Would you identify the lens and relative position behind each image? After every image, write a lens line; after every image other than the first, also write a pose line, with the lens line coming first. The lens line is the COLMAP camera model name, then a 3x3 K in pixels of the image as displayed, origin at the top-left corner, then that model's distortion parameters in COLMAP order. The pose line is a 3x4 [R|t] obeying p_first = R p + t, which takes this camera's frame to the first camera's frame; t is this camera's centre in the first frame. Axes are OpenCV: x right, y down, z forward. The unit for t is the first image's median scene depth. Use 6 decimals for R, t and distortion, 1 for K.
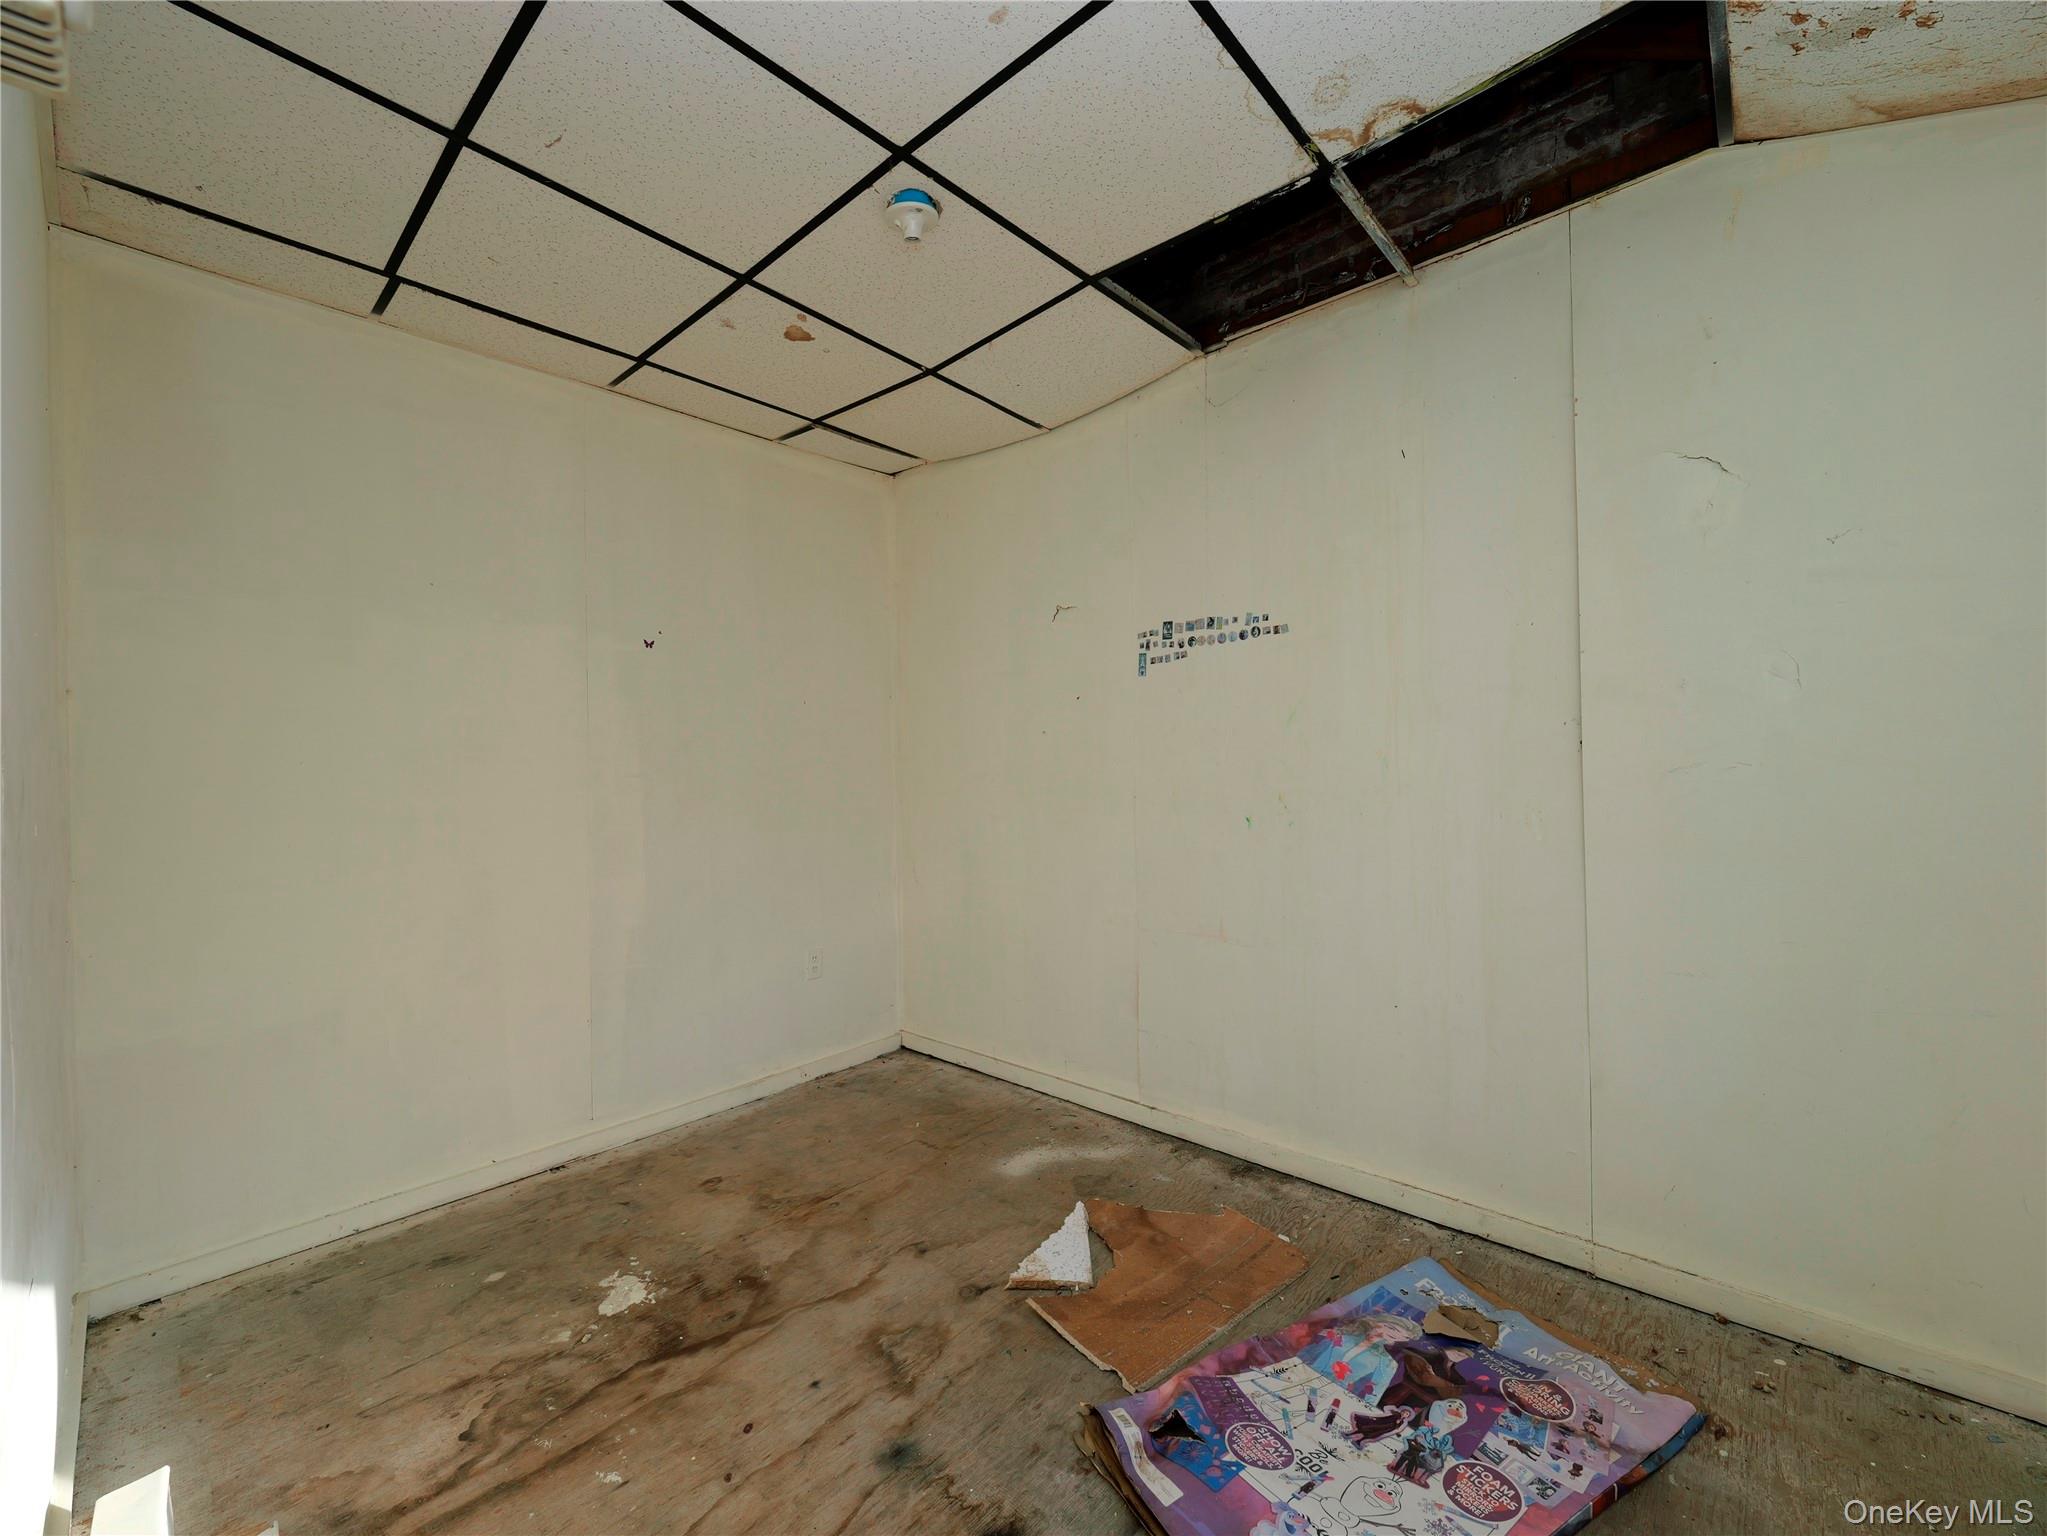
lens RADIAL K [[852.5, 0, 1023.5], [0, 852.5, 768.0], [0, 0, 1]] dist [-0.005499, 0.001152]
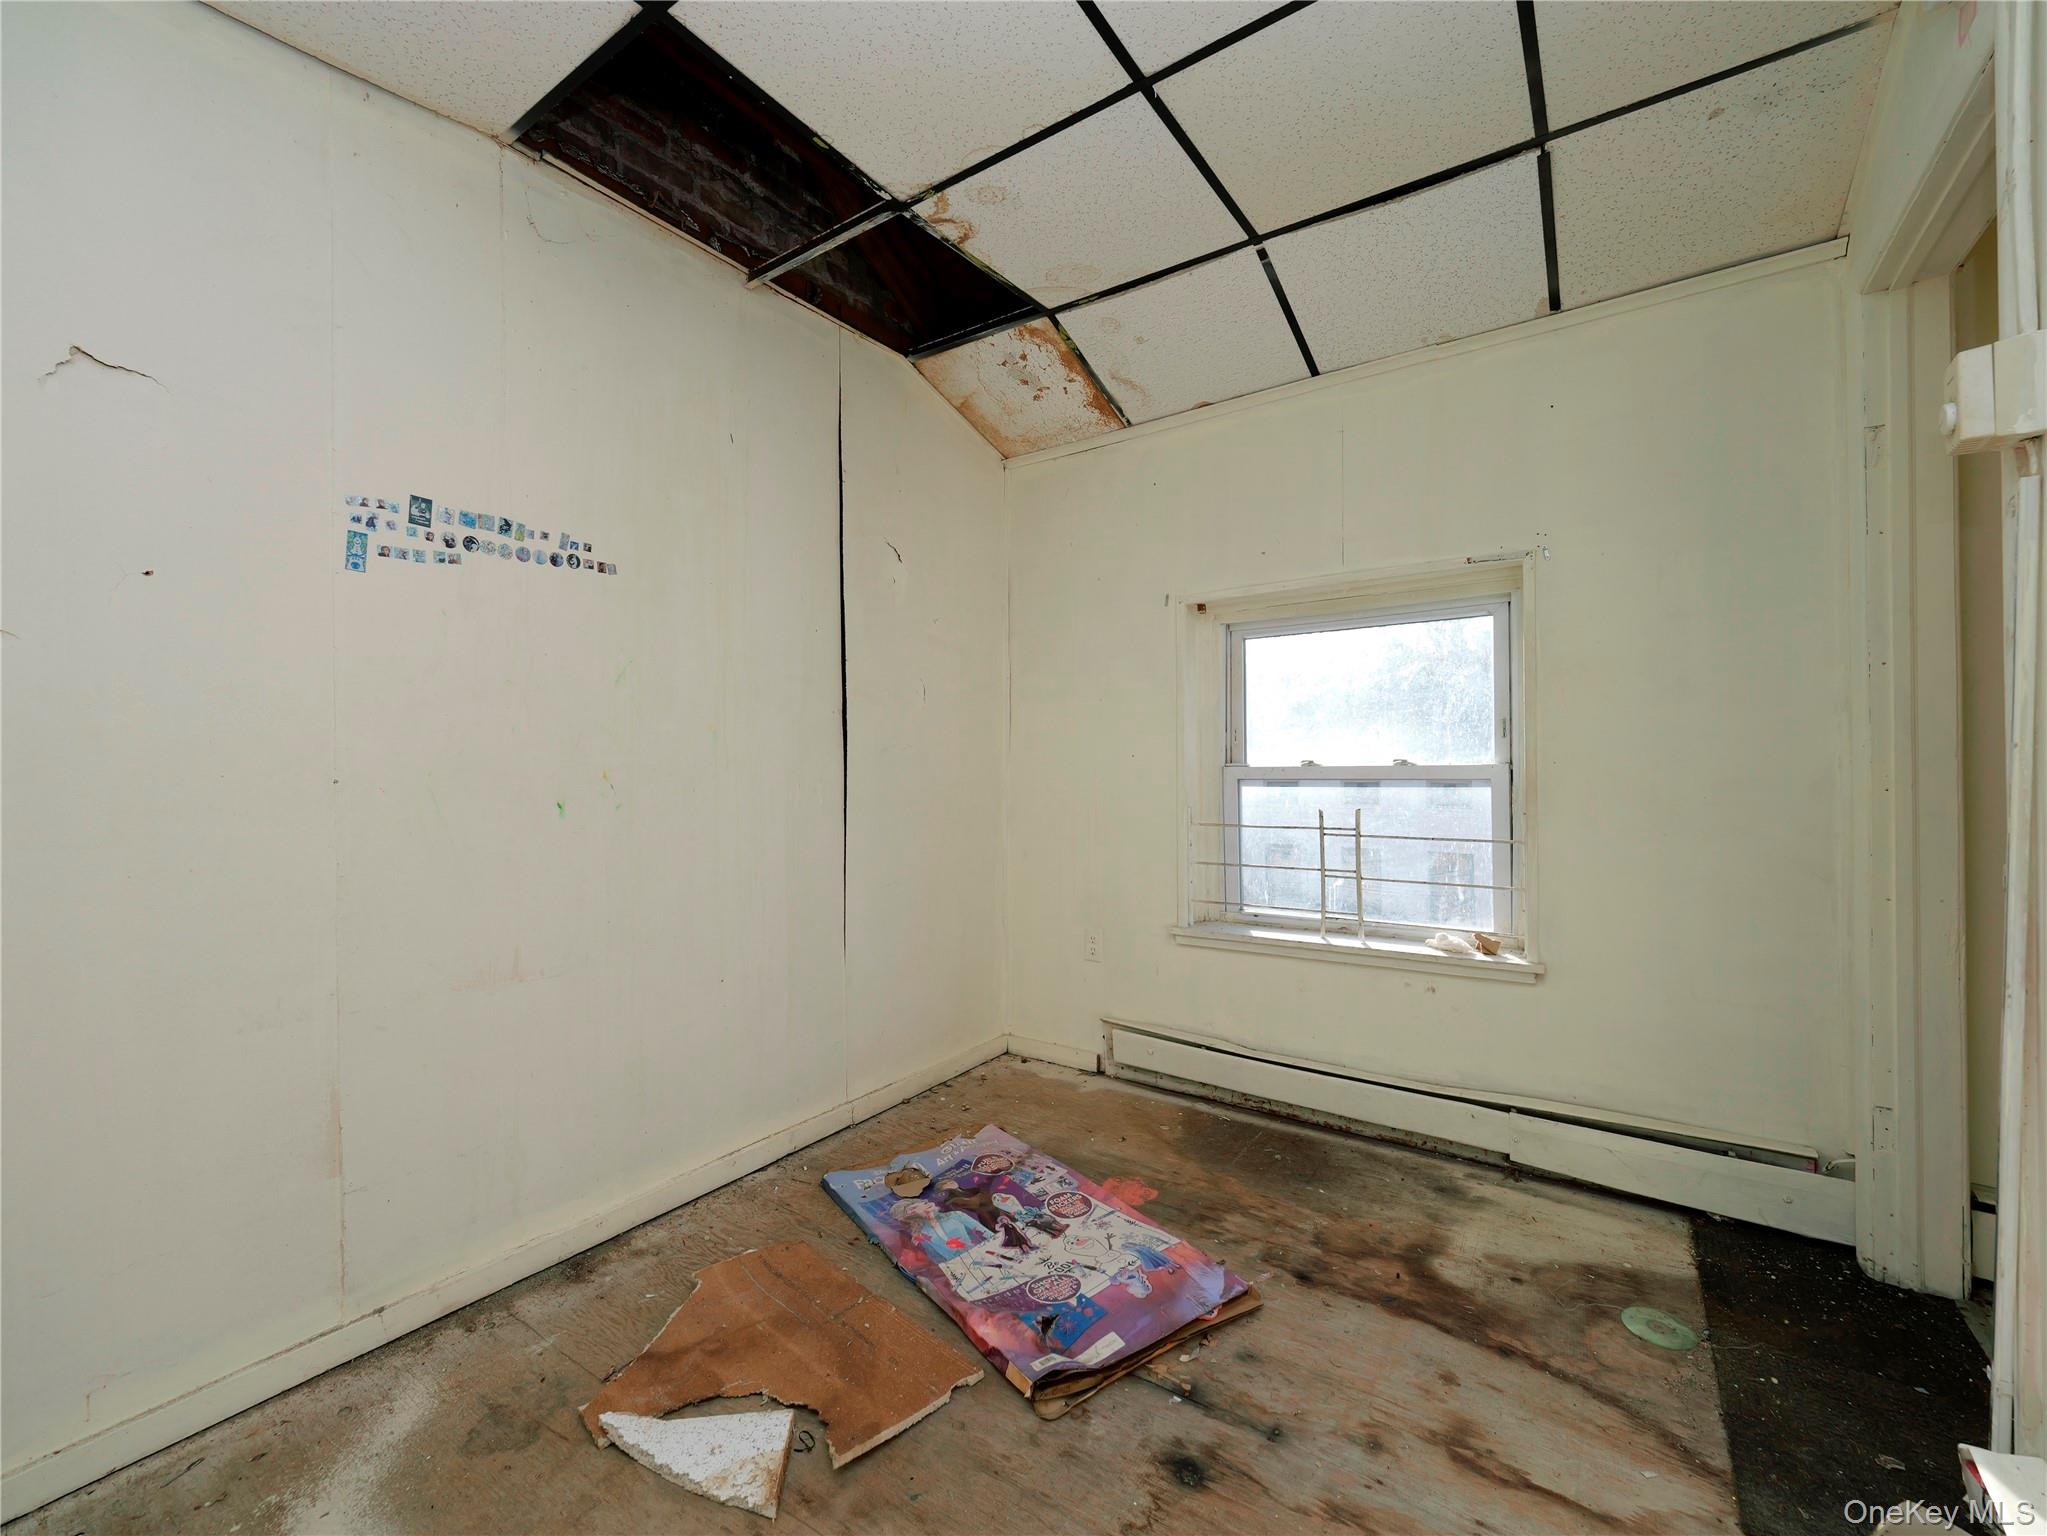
lens RADIAL K [[852.5, 0, 1023.5], [0, 852.5, 768.0], [0, 0, 1]] dist [-0.005499, 0.001152]
pose [[-0.134730, 0.015722, 0.990758, -0.622301], [0.010917, 0.999837, -0.014382, 0.049244], [-0.990822, 0.008878, -0.134880, 0.802137]]
